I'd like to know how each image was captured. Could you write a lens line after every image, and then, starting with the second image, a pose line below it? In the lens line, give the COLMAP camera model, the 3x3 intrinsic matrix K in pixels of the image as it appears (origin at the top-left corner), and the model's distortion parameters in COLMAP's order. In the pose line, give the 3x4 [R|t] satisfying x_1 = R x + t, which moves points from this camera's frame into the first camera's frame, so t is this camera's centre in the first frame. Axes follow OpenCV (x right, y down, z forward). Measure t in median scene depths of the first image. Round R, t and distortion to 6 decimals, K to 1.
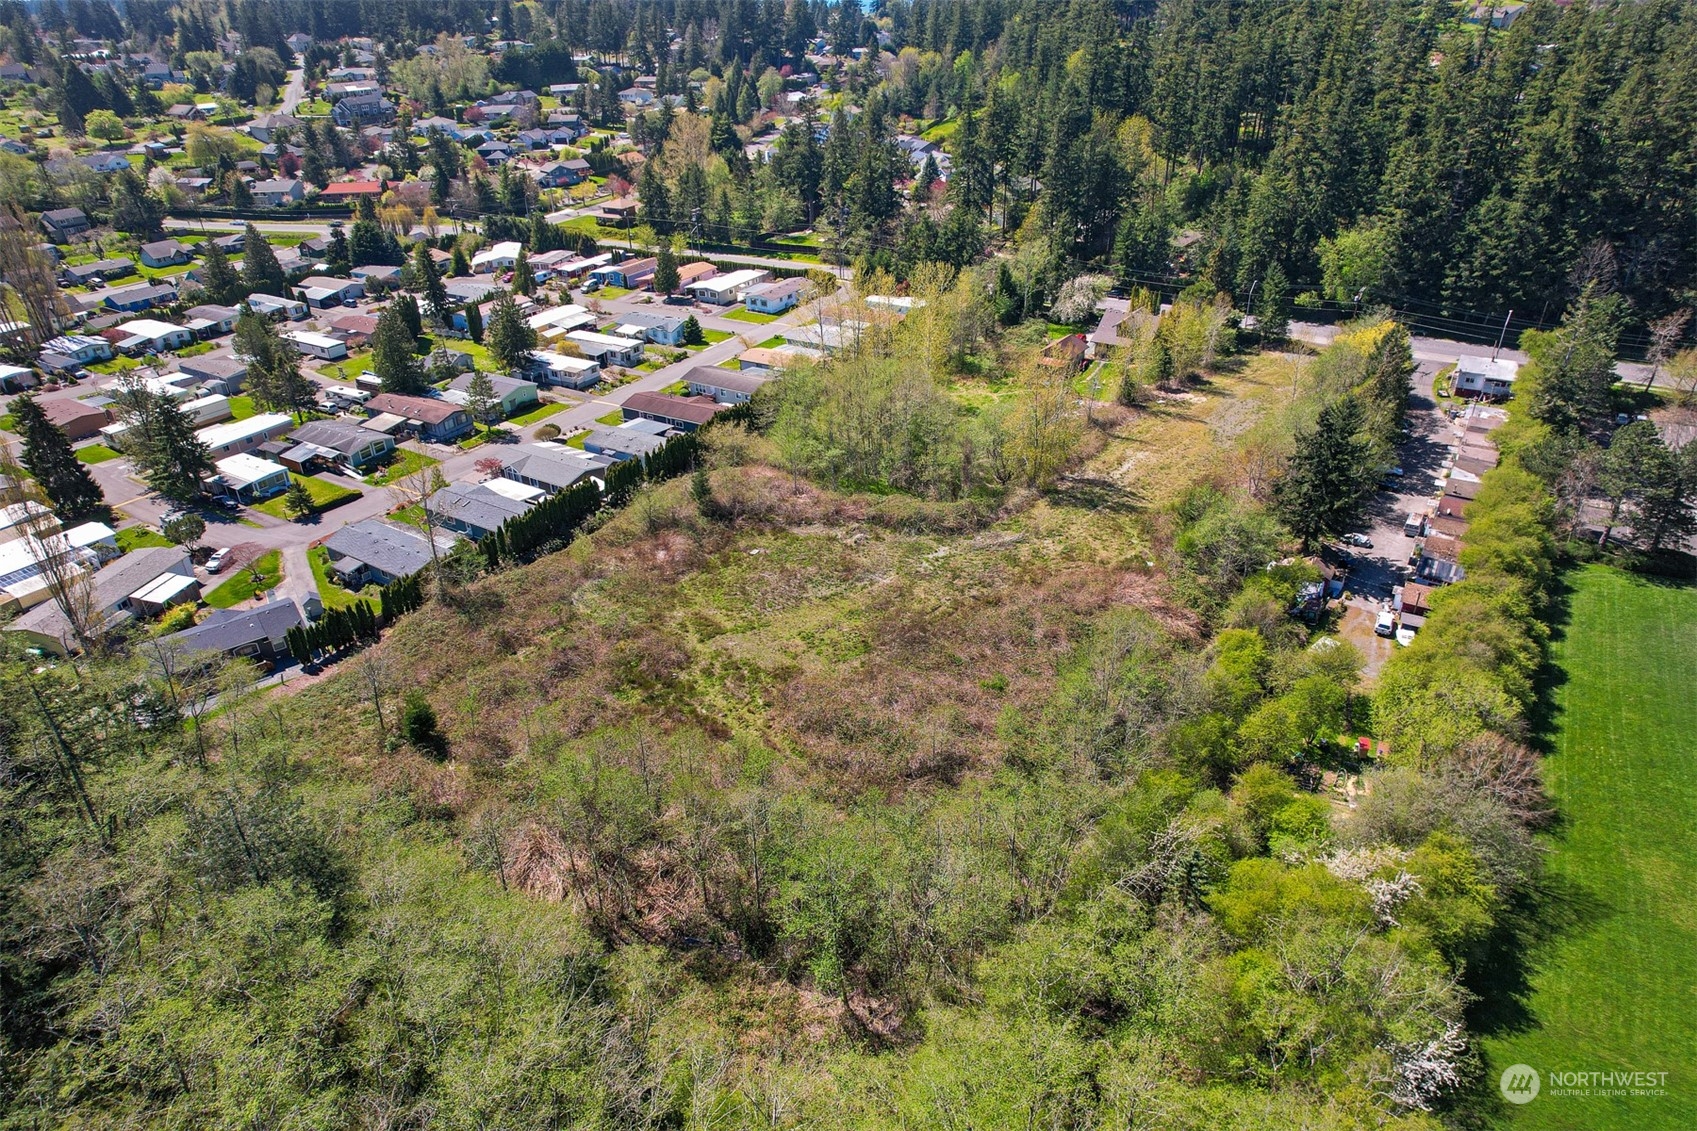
lens RADIAL K [[1084.3, 0, 843.6], [0, 1084.3, 572.9], [0, 0, 1]] dist [-0.075010, 0.067433]
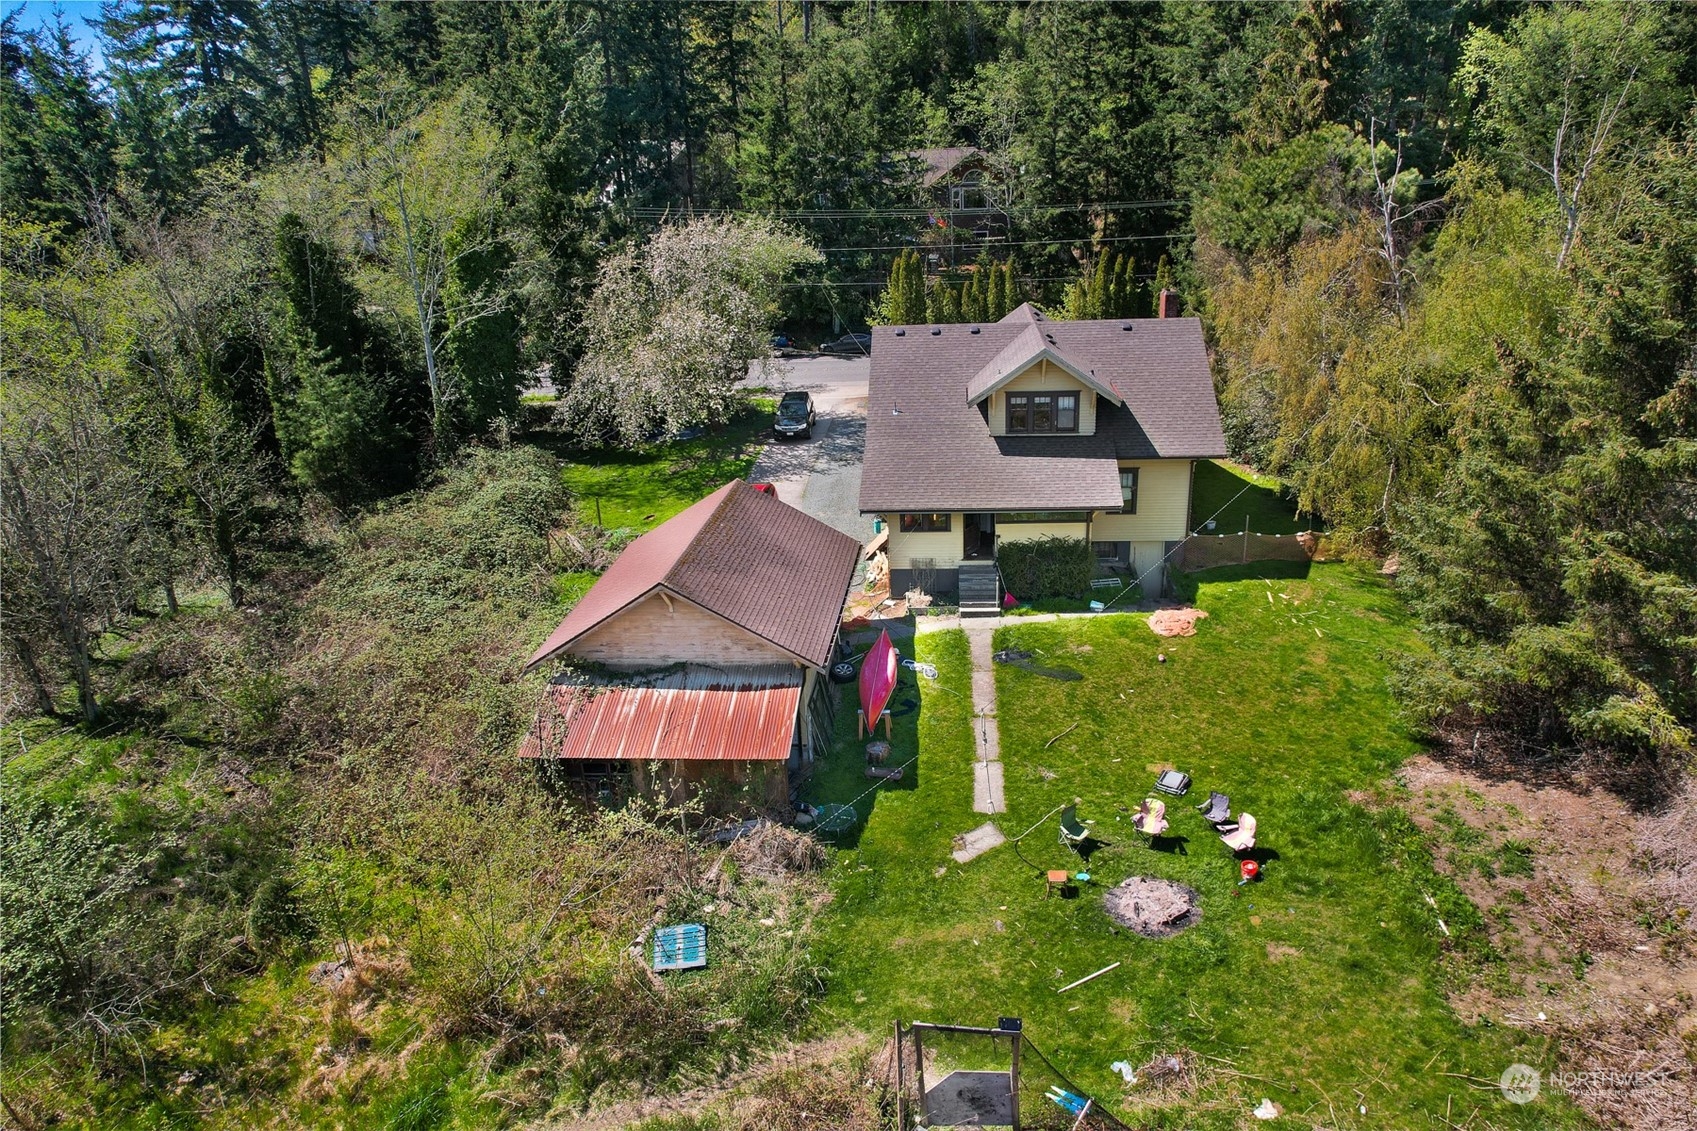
lens RADIAL K [[1084.3, 0, 847.3], [0, 1084.3, 558.2], [0, 0, 1]] dist [-0.075010, 0.067433]
pose [[0.890545, -0.168429, 0.422566, 0.160401], [0.238729, 0.963771, -0.118969, -0.190847], [-0.387219, 0.206826, 0.898490, 0.864342]]
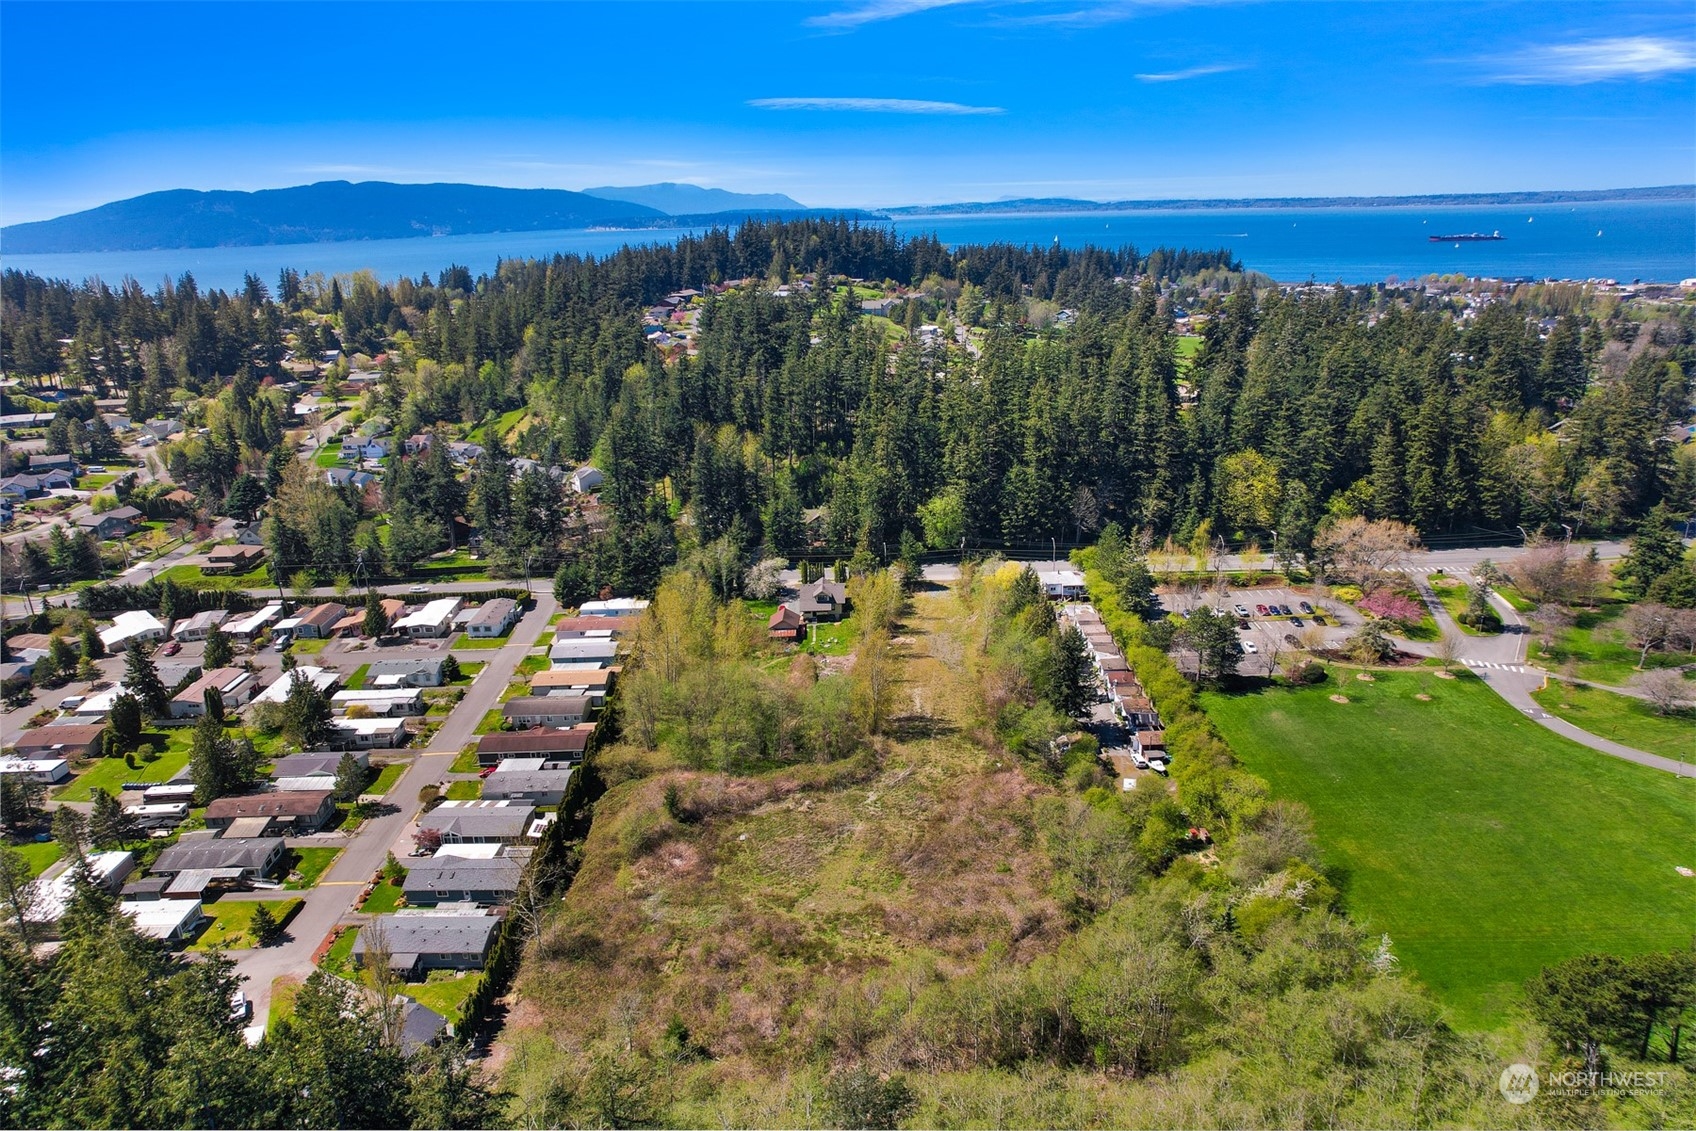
lens RADIAL K [[1083.7, 0, 845.2], [0, 1083.7, 571.0], [0, 0, 1]] dist [-0.075010, 0.067433]
pose [[0.838855, -0.170159, 0.517077, -0.388191], [0.270517, 0.954602, -0.124721, -0.085258], [-0.472380, 0.244502, 0.846804, -0.134391]]
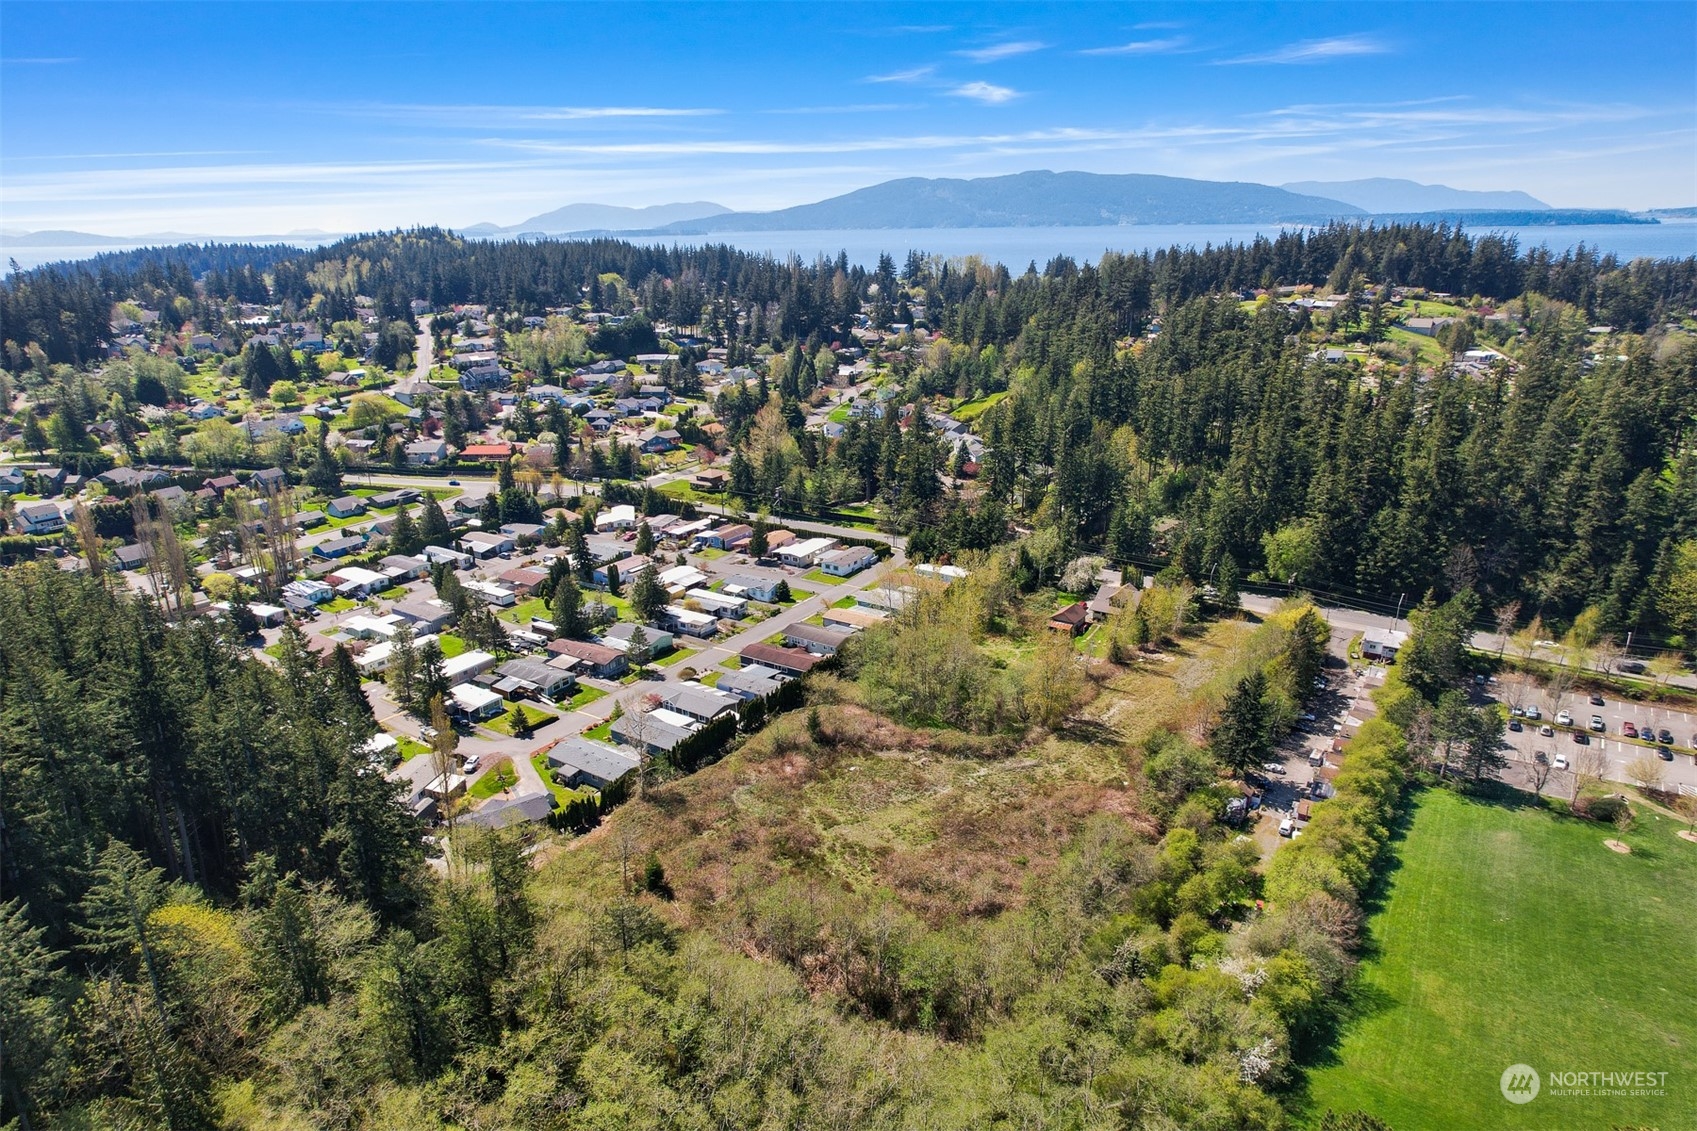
lens RADIAL K [[1084.3, 0, 843.7], [0, 1084.3, 568.5], [0, 0, 1]] dist [-0.075010, 0.067433]
pose [[0.999620, 0.020220, -0.018751, -0.048352], [-0.023450, 0.981077, -0.192191, -0.002811], [0.014510, 0.192557, 0.981178, -0.313213]]
